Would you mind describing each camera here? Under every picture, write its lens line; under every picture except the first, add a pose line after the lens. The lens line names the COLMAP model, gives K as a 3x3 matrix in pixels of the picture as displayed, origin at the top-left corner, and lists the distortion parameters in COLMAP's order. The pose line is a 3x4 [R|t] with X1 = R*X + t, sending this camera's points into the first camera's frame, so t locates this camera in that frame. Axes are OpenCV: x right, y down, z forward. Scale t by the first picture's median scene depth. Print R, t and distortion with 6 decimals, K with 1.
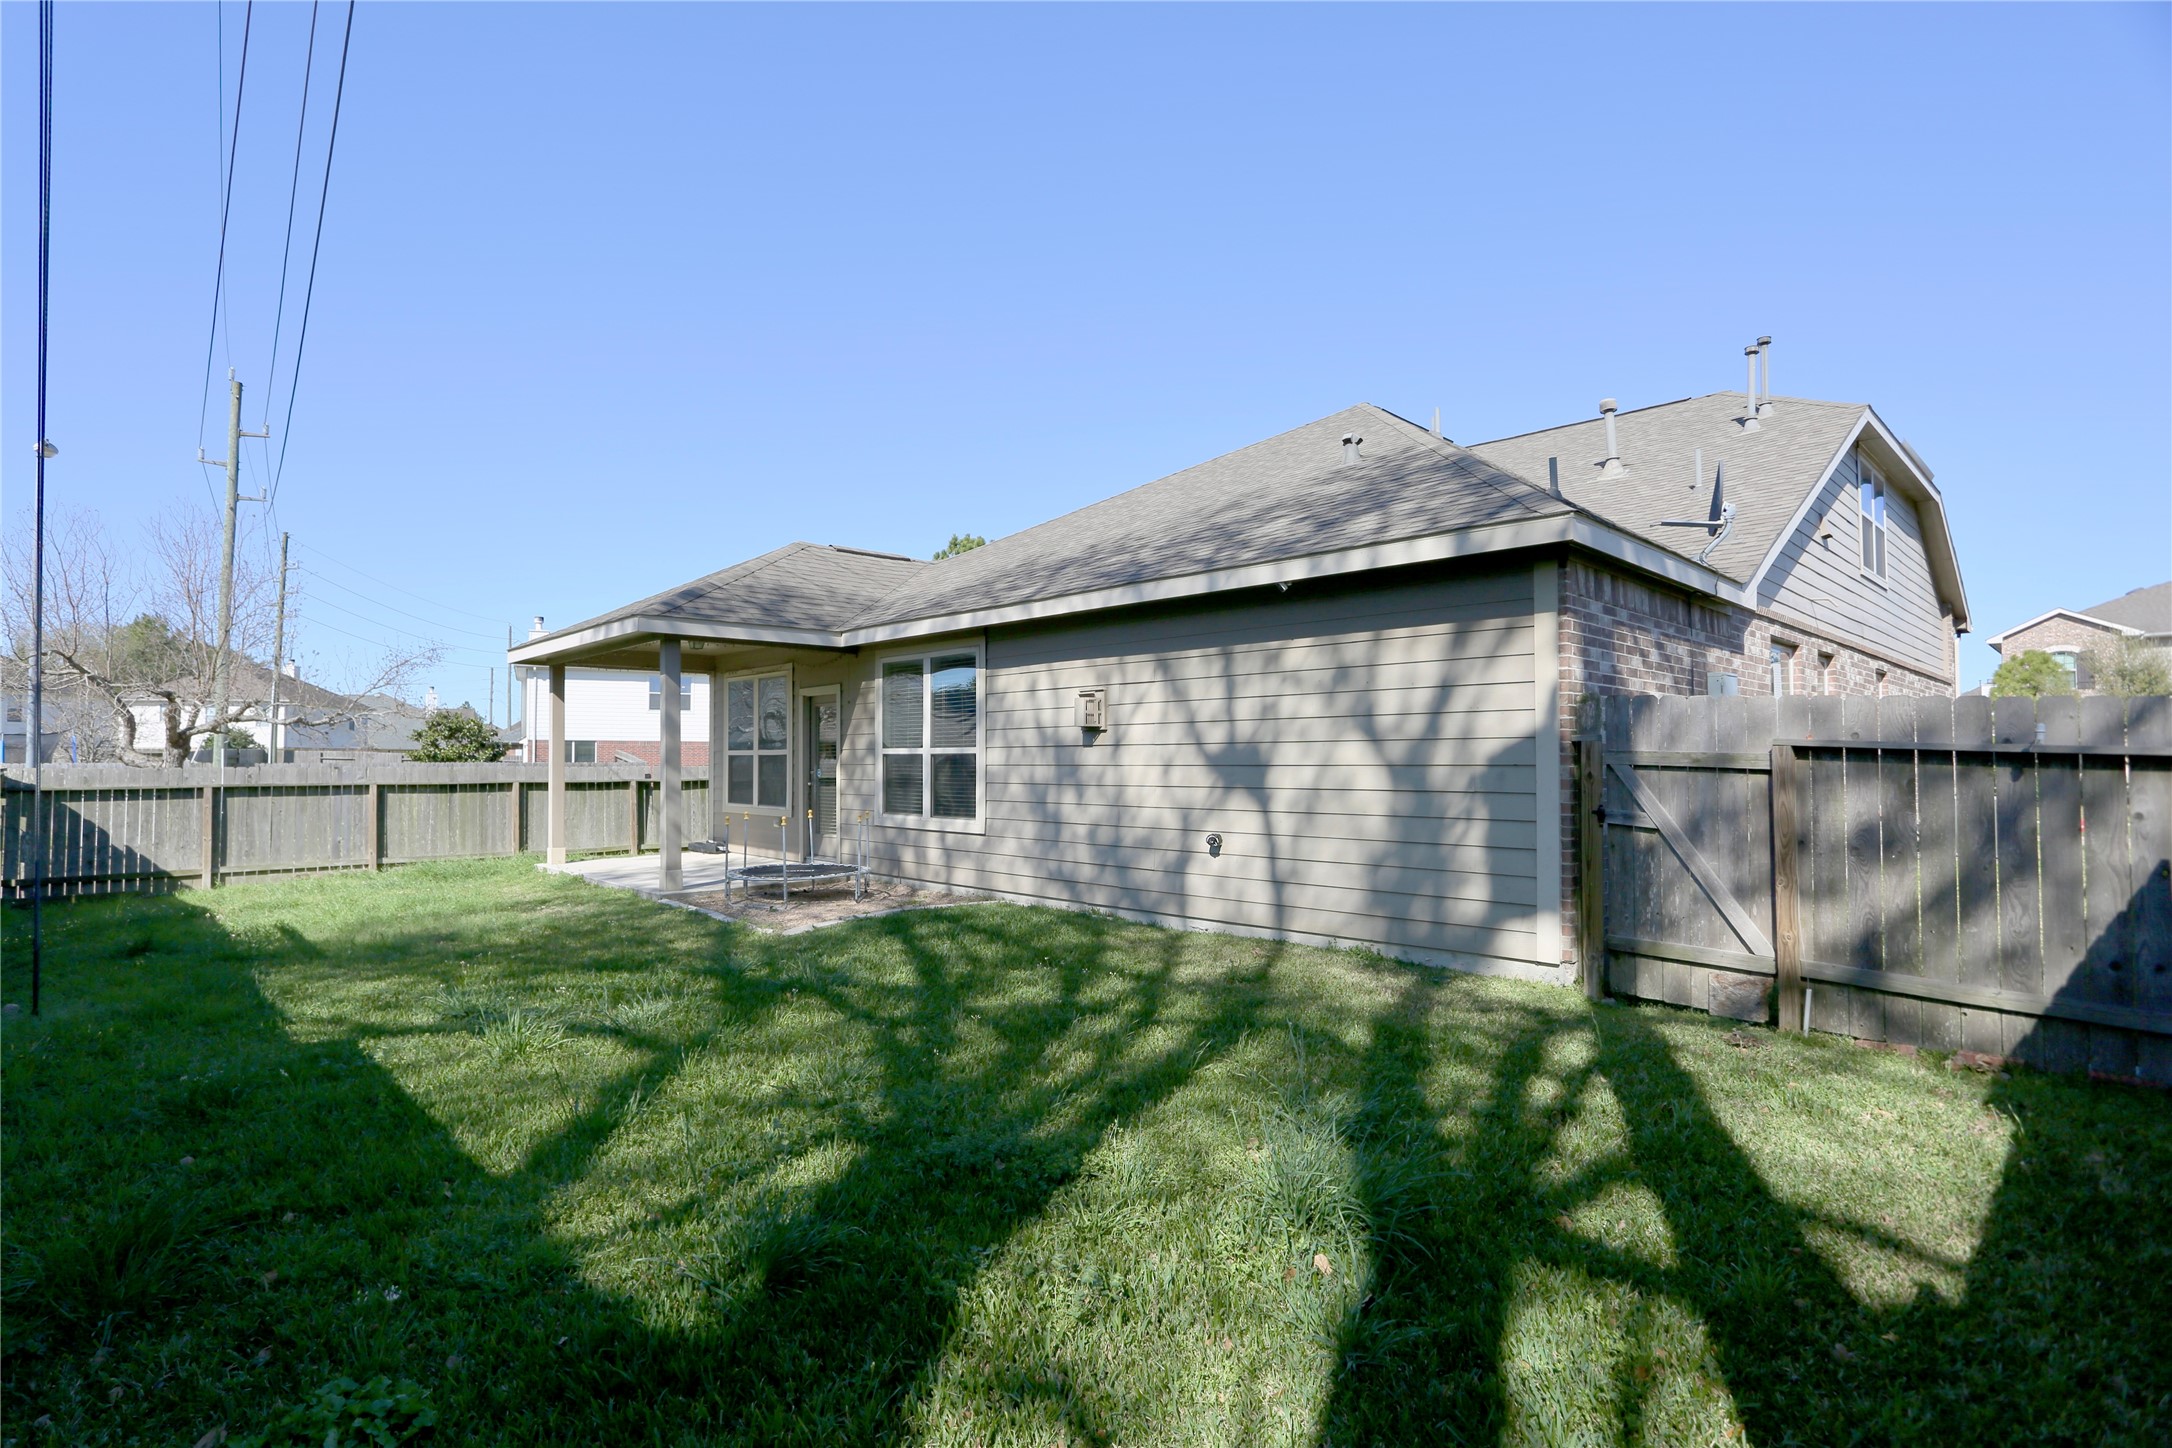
lens RADIAL K [[1061.7, 0, 1032.4], [0, 1061.7, 733.2], [0, 0, 1]] dist [-0.068361, 0.031763]
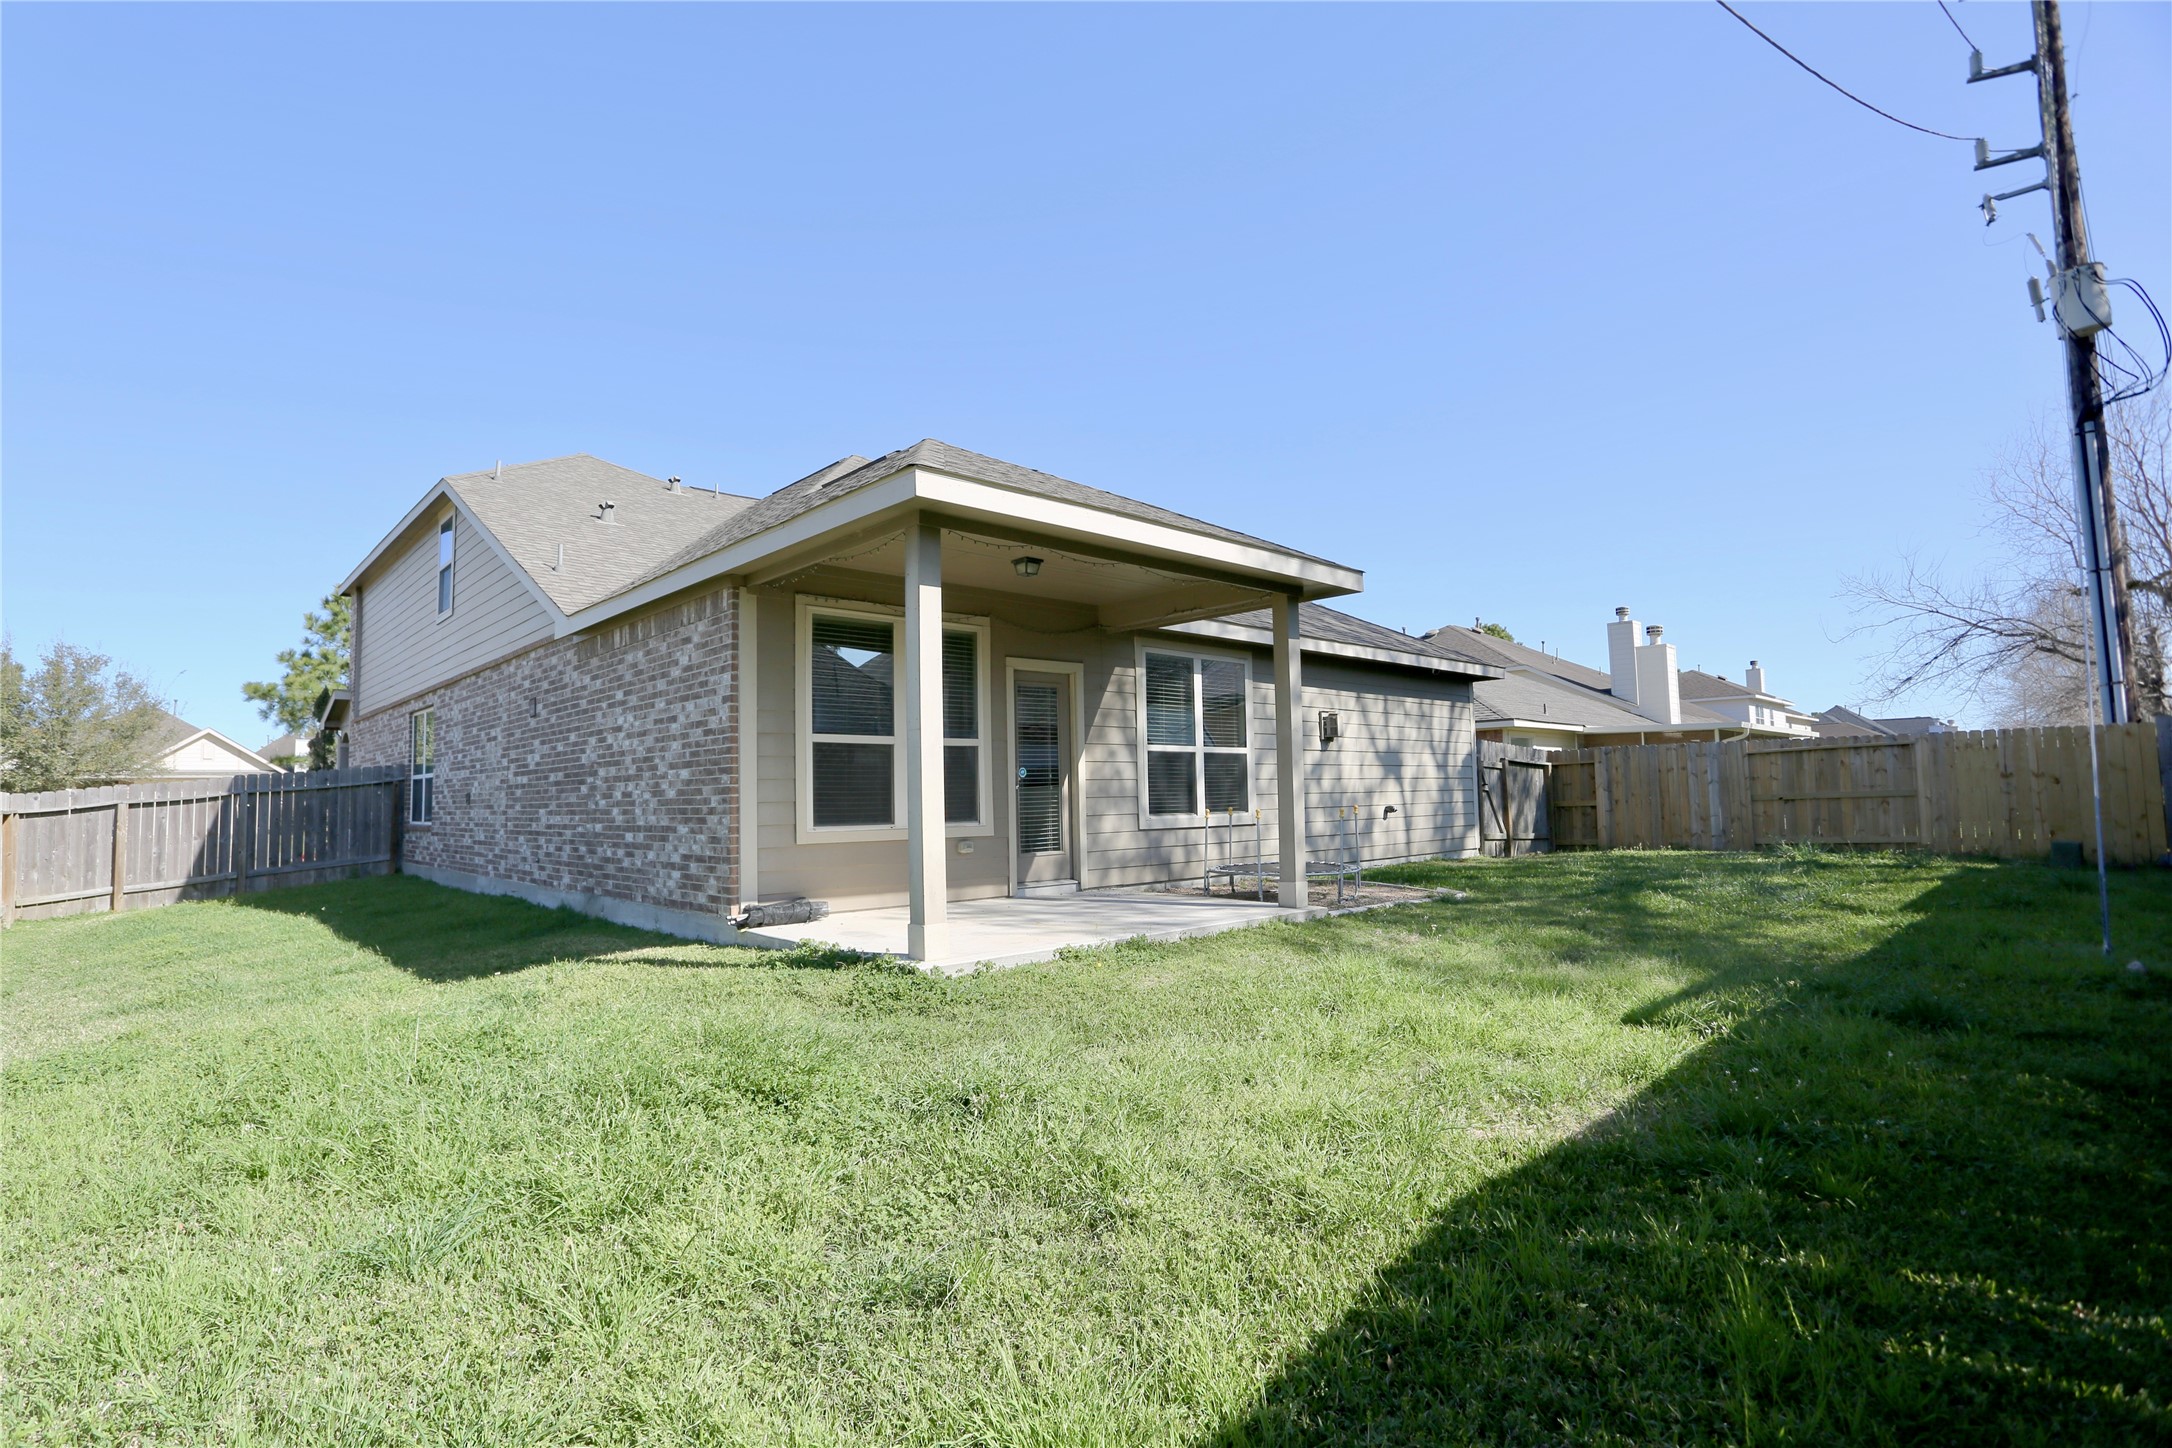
lens RADIAL K [[1061.7, 0, 1032.4], [0, 1061.7, 733.2], [0, 0, 1]] dist [-0.068361, 0.031763]
pose [[0.007249, 0.056295, 0.998388, -1.454158], [-0.012060, 0.998346, -0.056205, 0.078543], [-0.999901, -0.011633, 0.007916, 1.498489]]
